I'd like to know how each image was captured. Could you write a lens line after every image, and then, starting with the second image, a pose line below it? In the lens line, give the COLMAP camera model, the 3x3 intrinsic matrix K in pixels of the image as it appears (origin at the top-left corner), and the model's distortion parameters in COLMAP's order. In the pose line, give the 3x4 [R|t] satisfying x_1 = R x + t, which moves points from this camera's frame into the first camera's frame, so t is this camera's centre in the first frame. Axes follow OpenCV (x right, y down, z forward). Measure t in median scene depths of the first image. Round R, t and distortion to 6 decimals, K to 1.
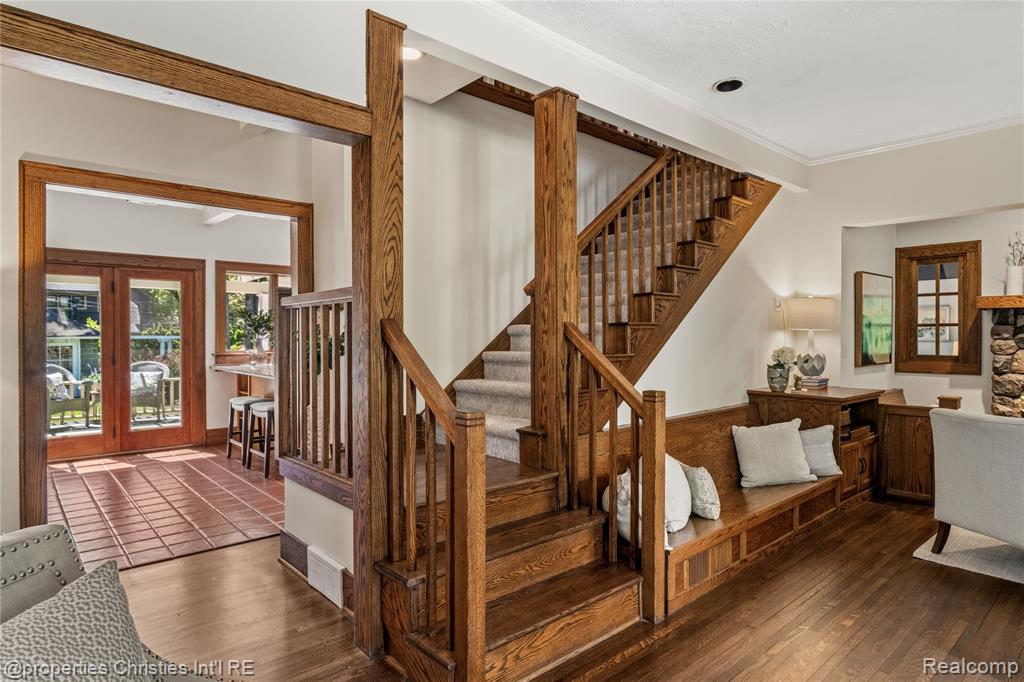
lens RADIAL K [[581.9, 0, 507.3], [0, 581.9, 336.9], [0, 0, 1]] dist [-0.005720, -0.000590]
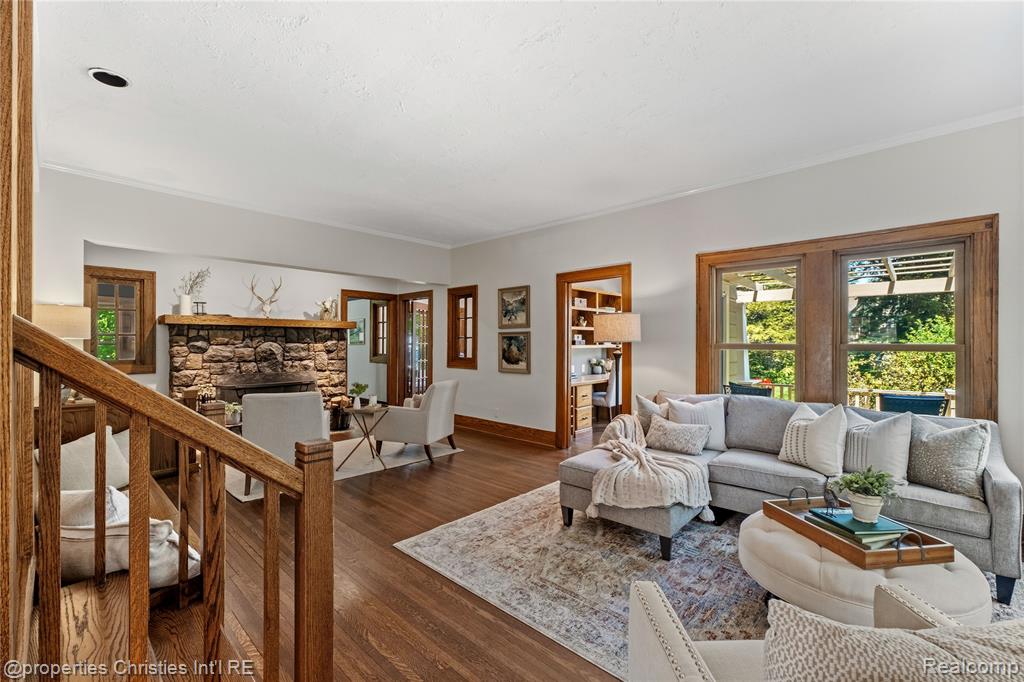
lens RADIAL K [[436.4, 0, 509.7], [0, 436.4, 342.5], [0, 0, 1]] dist [-0.008000, 0.000584]
pose [[-0.088161, 0.001839, 0.996105, -0.271997], [0.002540, 0.999995, -0.001622, -0.000861], [-0.996103, 0.002388, -0.088165, 0.298282]]
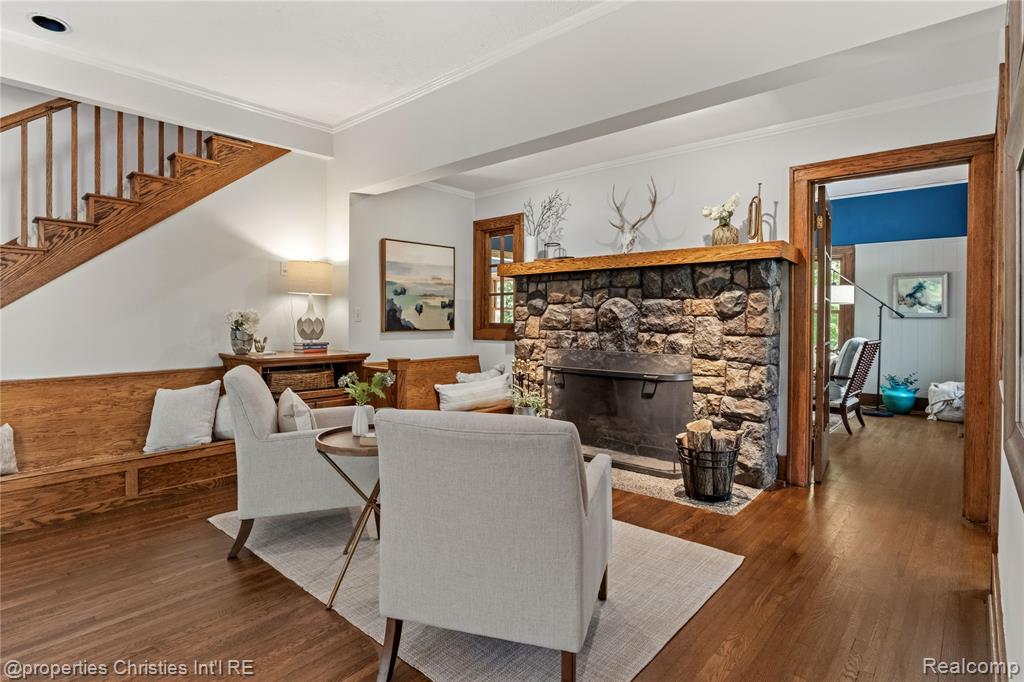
lens RADIAL K [[523.8, 0, 505.1], [0, 523.8, 322.1], [0, 0, 1]] dist [-0.002954, -0.001053]
pose [[0.994002, 0.004199, 0.109286, 0.735148], [-0.004641, 0.999982, 0.003794, 0.030640], [-0.109268, -0.004279, 0.994003, 0.058836]]
